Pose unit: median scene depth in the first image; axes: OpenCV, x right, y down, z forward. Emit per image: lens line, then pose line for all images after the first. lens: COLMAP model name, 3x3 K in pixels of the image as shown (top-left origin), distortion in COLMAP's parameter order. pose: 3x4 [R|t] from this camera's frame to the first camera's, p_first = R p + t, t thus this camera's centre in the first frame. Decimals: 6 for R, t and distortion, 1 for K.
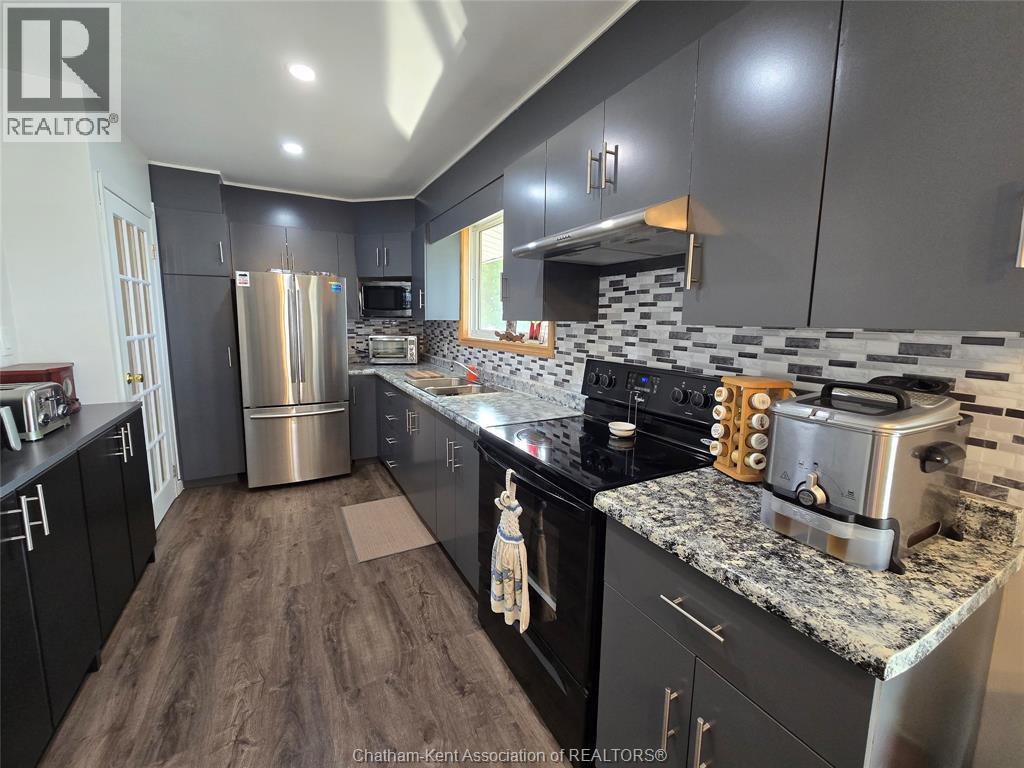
lens RADIAL K [[420.4, 0, 513.8], [0, 420.4, 378.7], [0, 0, 1]] dist [-0.000111, 0.001454]
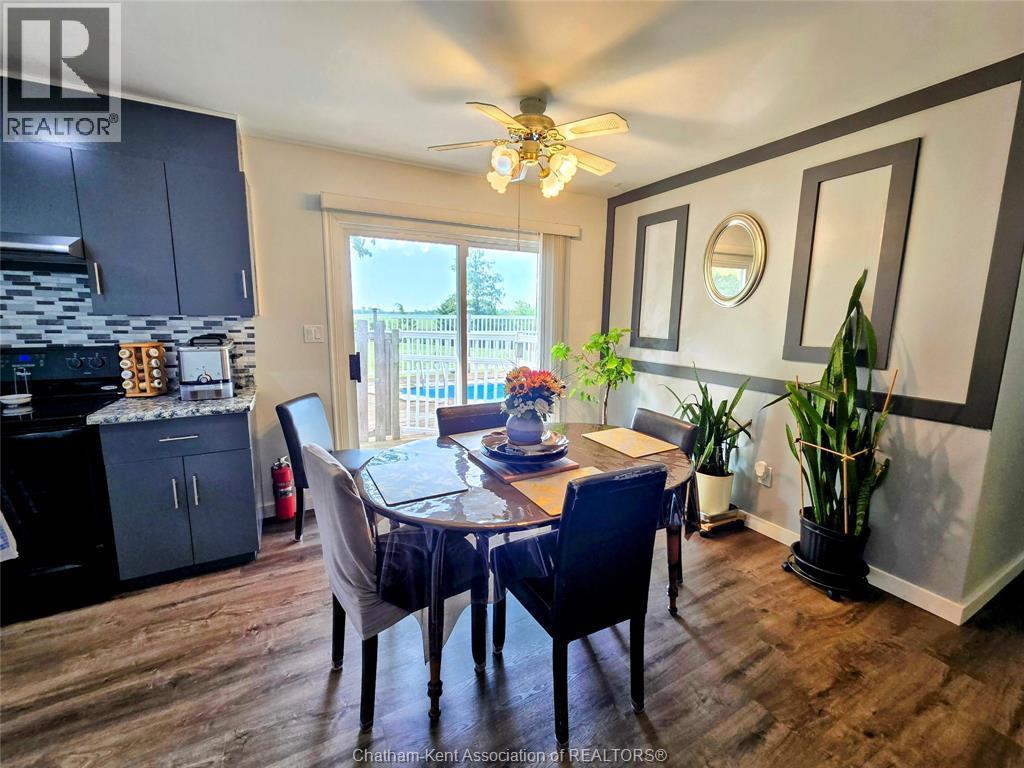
lens RADIAL K [[420.4, 0, 504.0], [0, 420.4, 379.0], [0, 0, 1]] dist [-0.000111, 0.001454]
pose [[0.023453, -0.162253, 0.986470, -0.902472], [0.129083, 0.978973, 0.157951, 0.049857], [-0.991356, 0.123632, 0.043904, -0.475044]]
